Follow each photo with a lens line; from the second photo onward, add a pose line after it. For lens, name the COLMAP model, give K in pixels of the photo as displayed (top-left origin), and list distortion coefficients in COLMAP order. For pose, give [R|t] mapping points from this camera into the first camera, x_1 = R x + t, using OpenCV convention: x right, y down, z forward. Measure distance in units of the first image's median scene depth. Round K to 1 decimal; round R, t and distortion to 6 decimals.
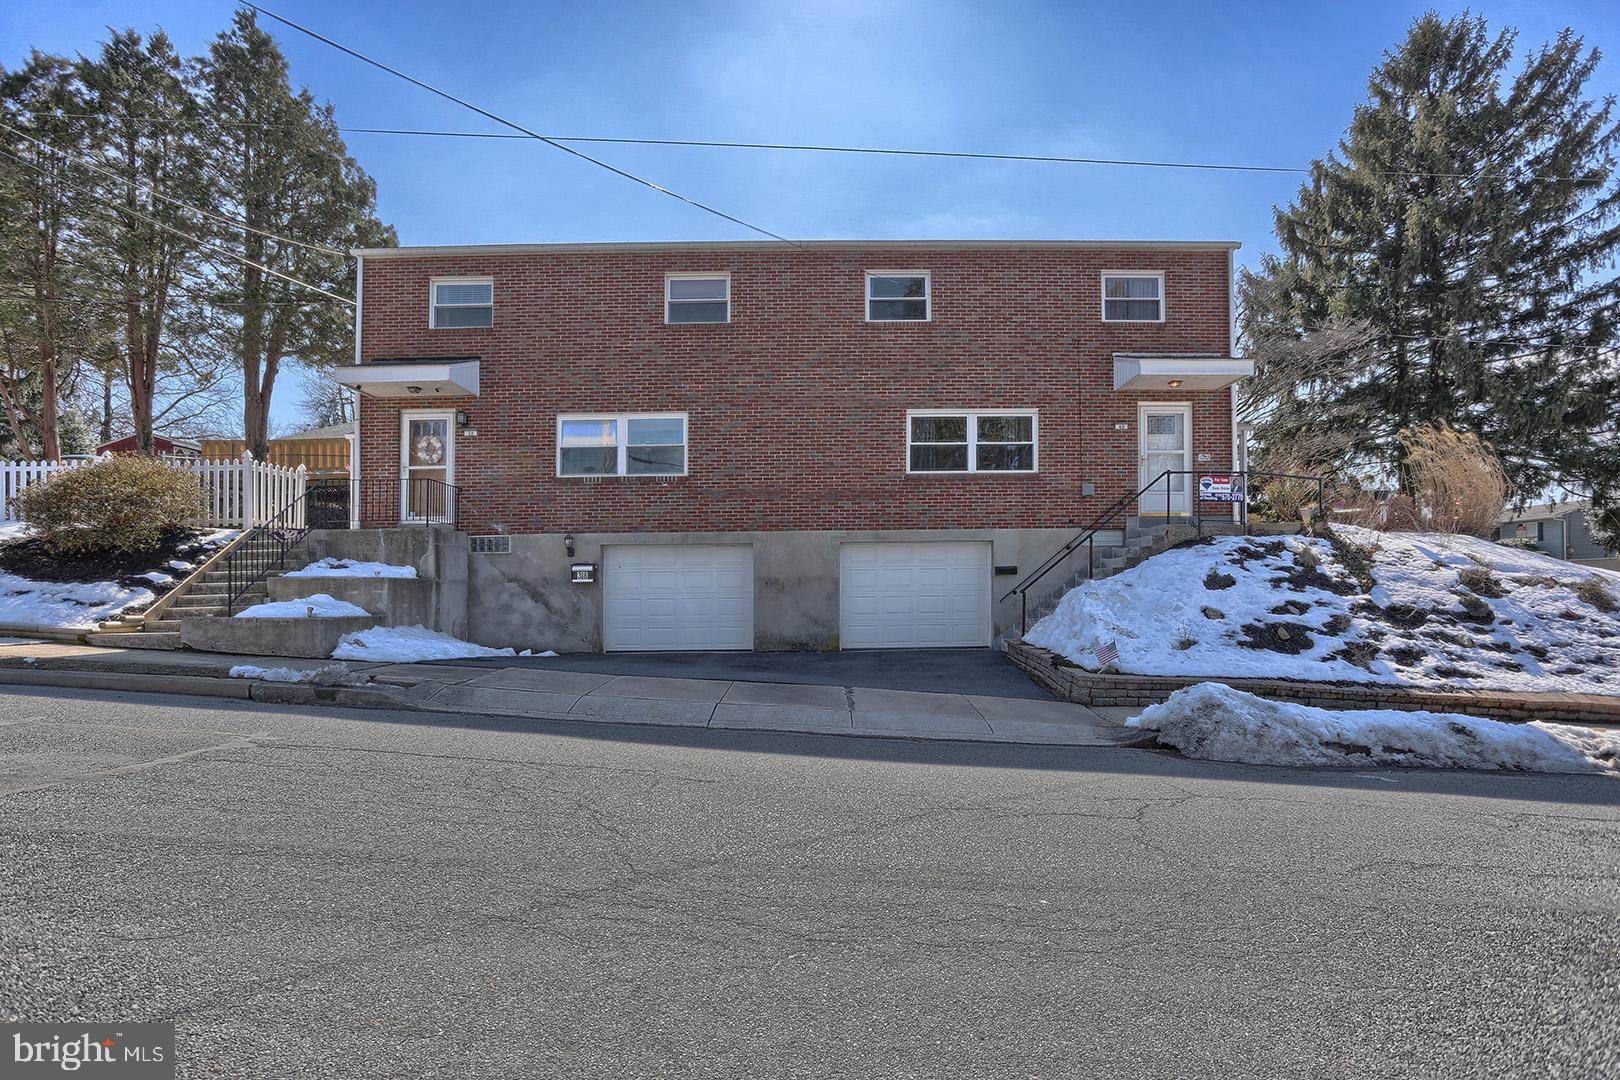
lens RADIAL K [[832.9, 0, 918.3], [0, 832.9, 539.8], [0, 0, 1]] dist [-0.046533, 0.015271]
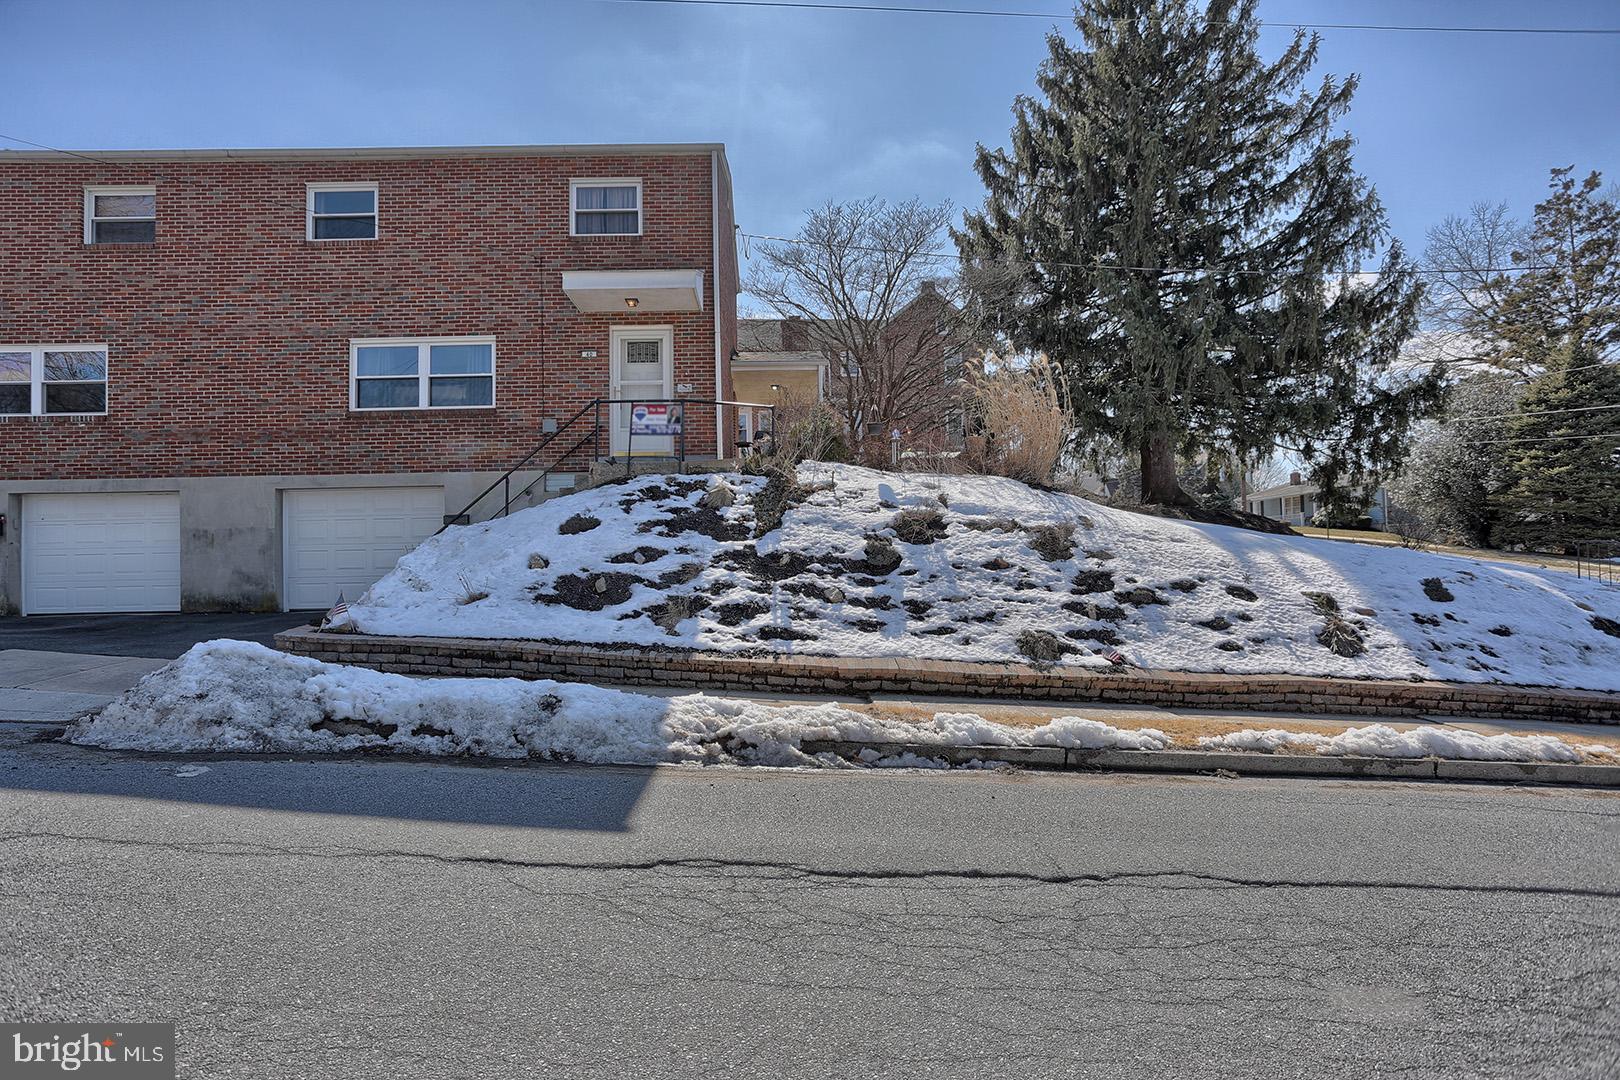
lens RADIAL K [[832.9, 0, 853.3], [0, 832.9, 489.7], [0, 0, 1]] dist [-0.046533, 0.015271]
pose [[0.999890, -0.007070, 0.013024, 0.509645], [0.007374, 0.999697, -0.023479, 0.029037], [-0.012854, 0.023572, 0.999640, 0.125126]]
